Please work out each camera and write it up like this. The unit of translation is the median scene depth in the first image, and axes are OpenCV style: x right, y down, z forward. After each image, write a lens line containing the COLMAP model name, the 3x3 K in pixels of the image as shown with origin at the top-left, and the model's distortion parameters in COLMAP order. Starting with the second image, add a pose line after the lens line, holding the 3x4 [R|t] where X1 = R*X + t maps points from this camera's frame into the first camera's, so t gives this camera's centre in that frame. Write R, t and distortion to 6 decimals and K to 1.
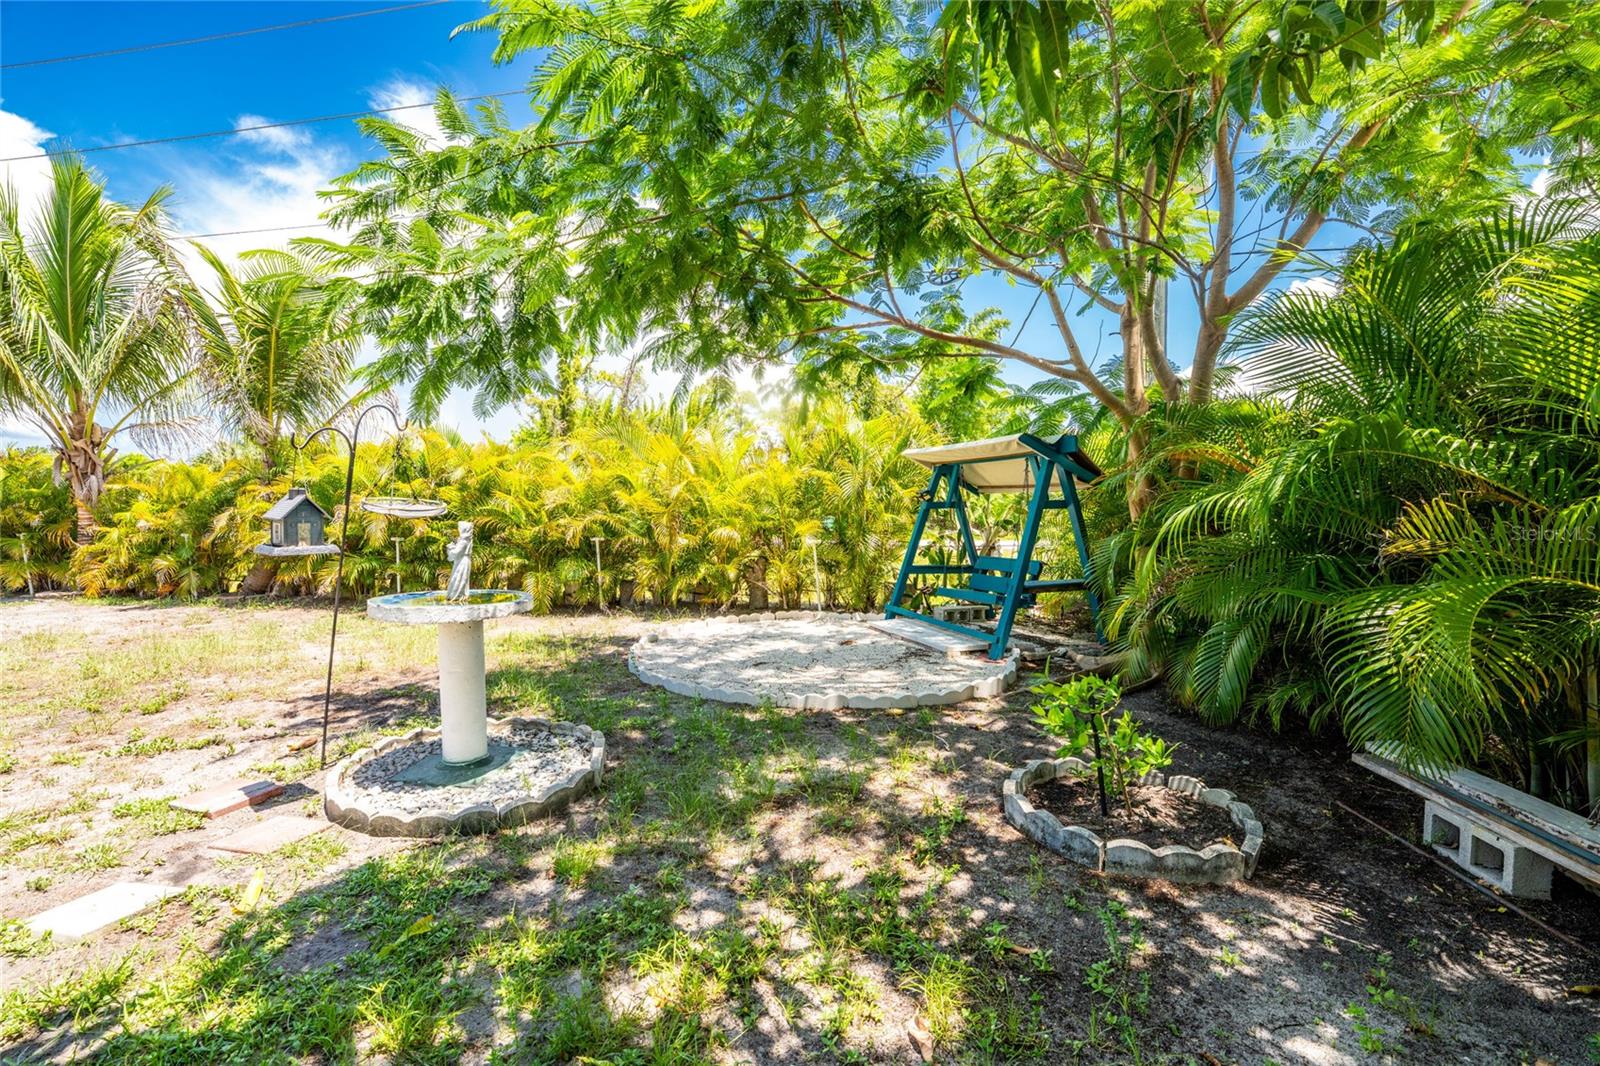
lens RADIAL K [[656.6, 0, 792.3], [0, 656.6, 534.9], [0, 0, 1]] dist [-0.002344, -0.000145]
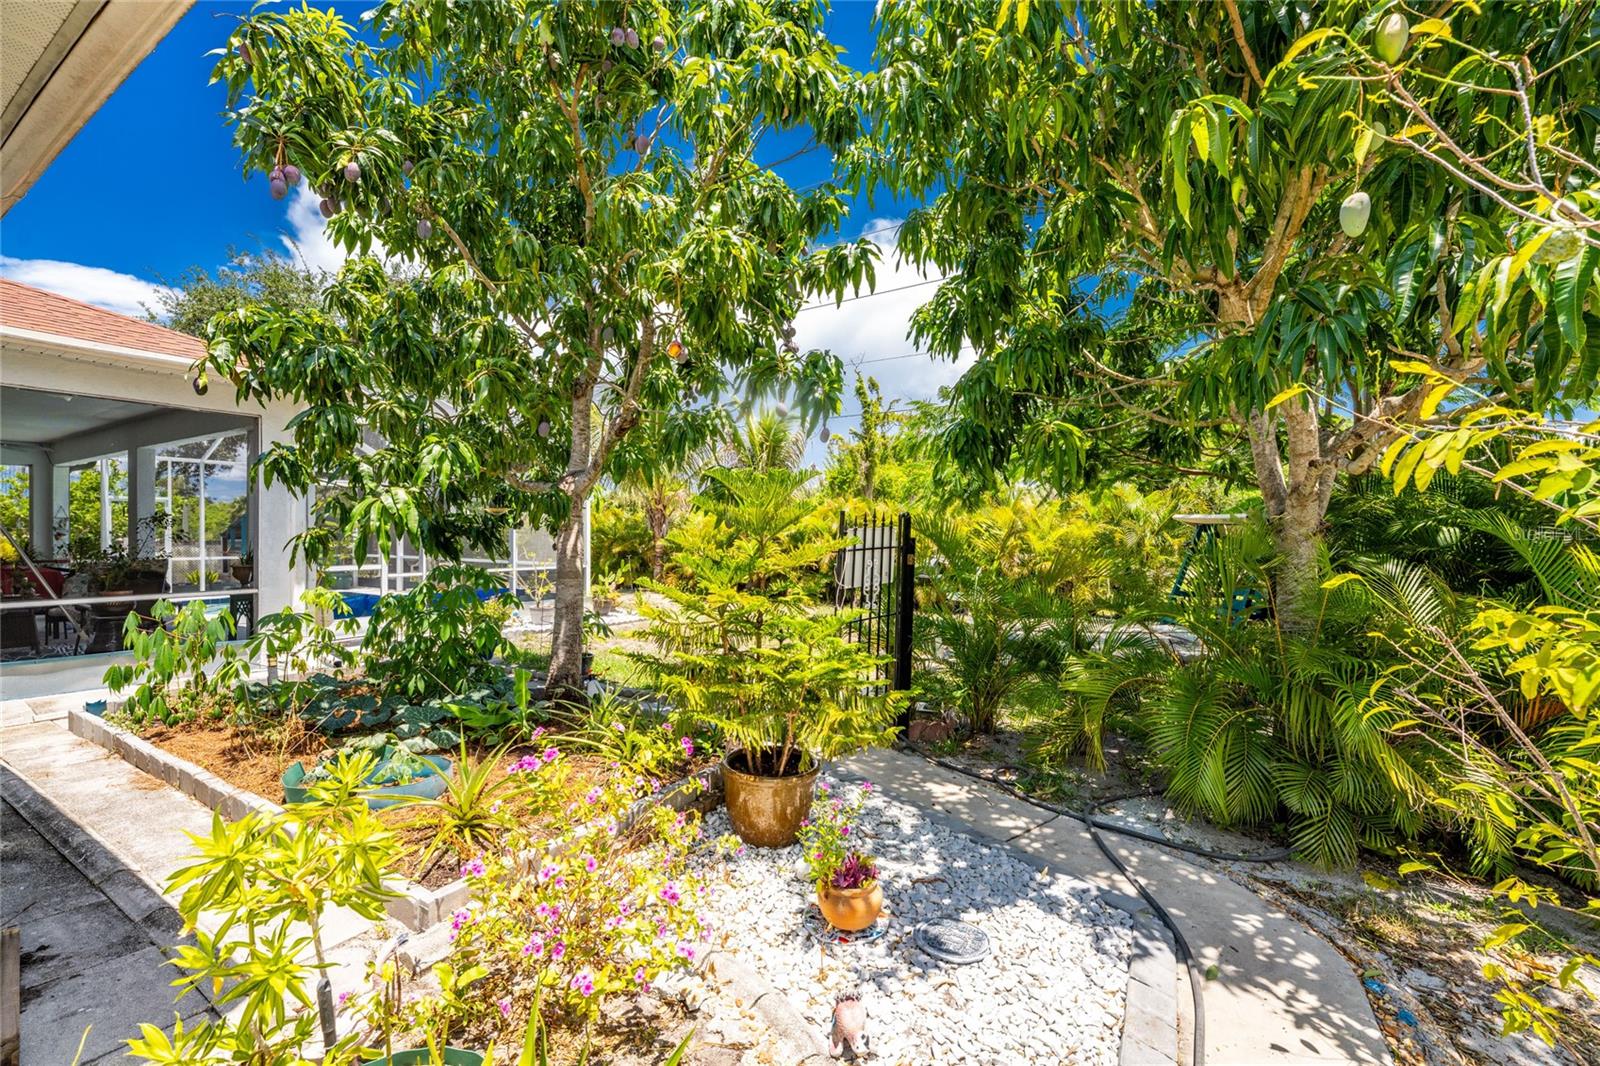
lens RADIAL K [[656.6, 0, 792.3], [0, 656.6, 534.9], [0, 0, 1]] dist [-0.002344, -0.000145]
pose [[0.926957, 0.005148, -0.375133, -0.071875], [-0.013809, 0.999696, -0.020404, -0.034672], [0.374914, 0.024094, 0.926746, -0.667049]]
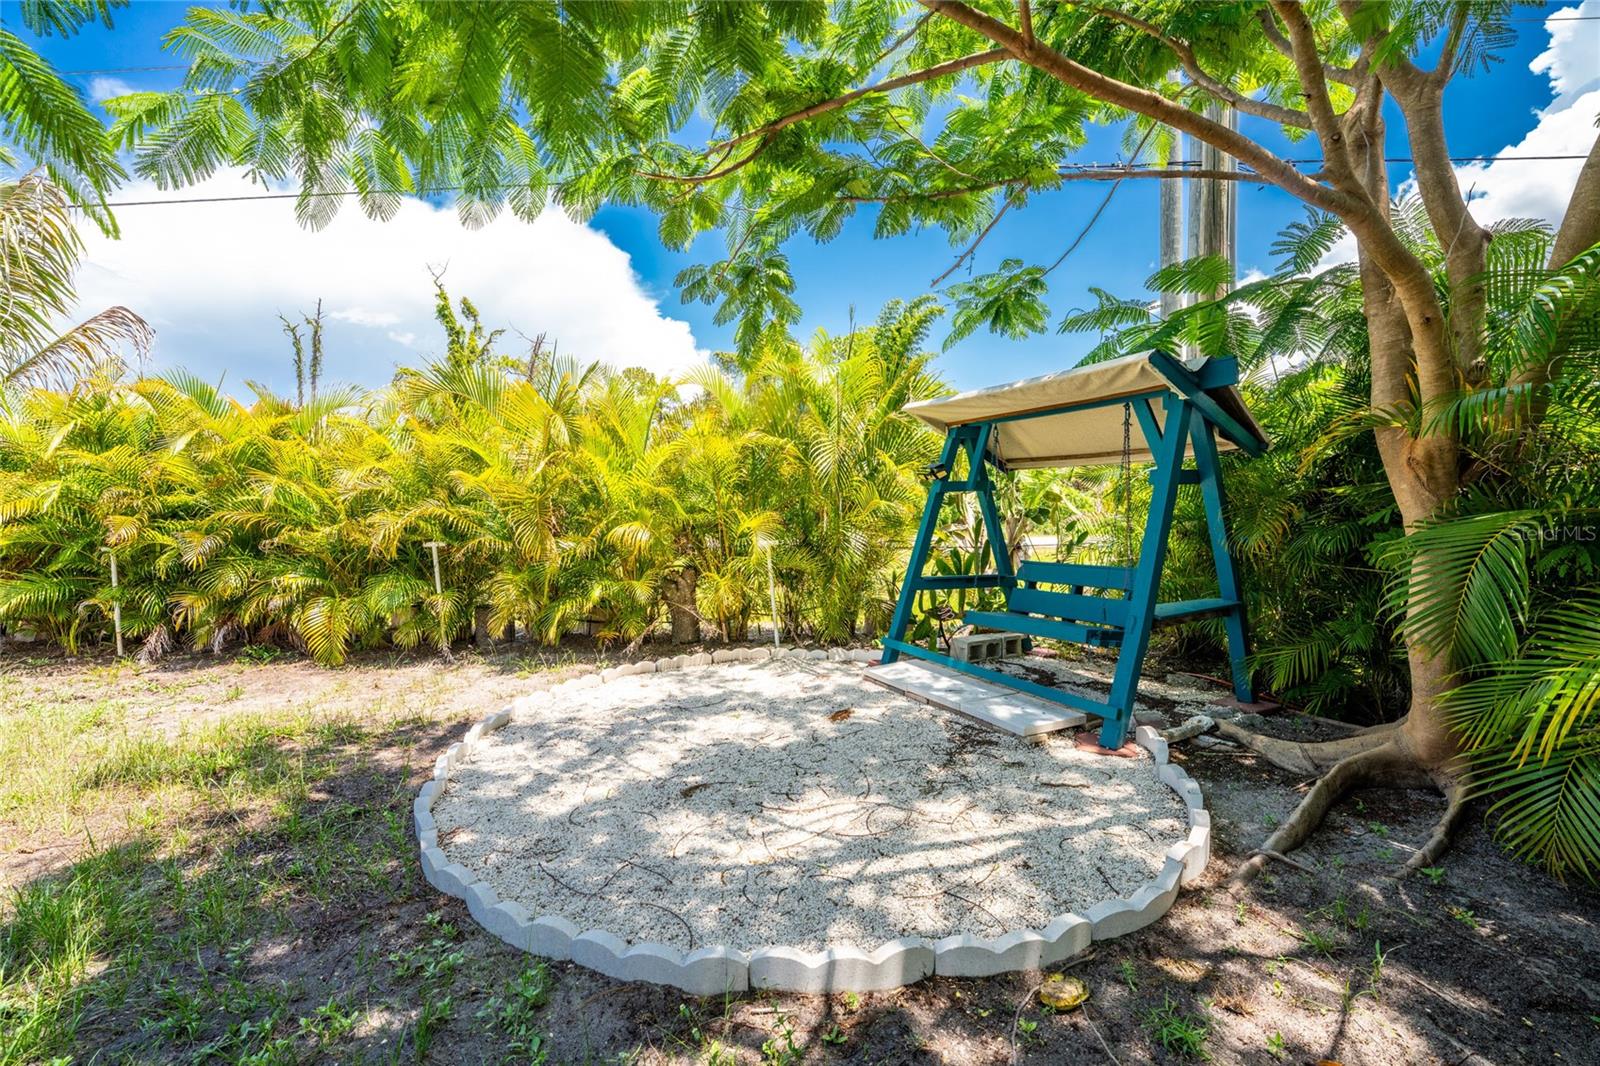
lens RADIAL K [[639.0, 0, 800.0], [0, 639.0, 533.0], [0, 0, 1]] dist [-0.000170, 0.000096]
pose [[0.991219, -0.014880, 0.131391, -0.019793], [0.014811, 0.999889, 0.001501, -0.000828], [-0.131399, 0.000459, 0.991329, 0.332591]]
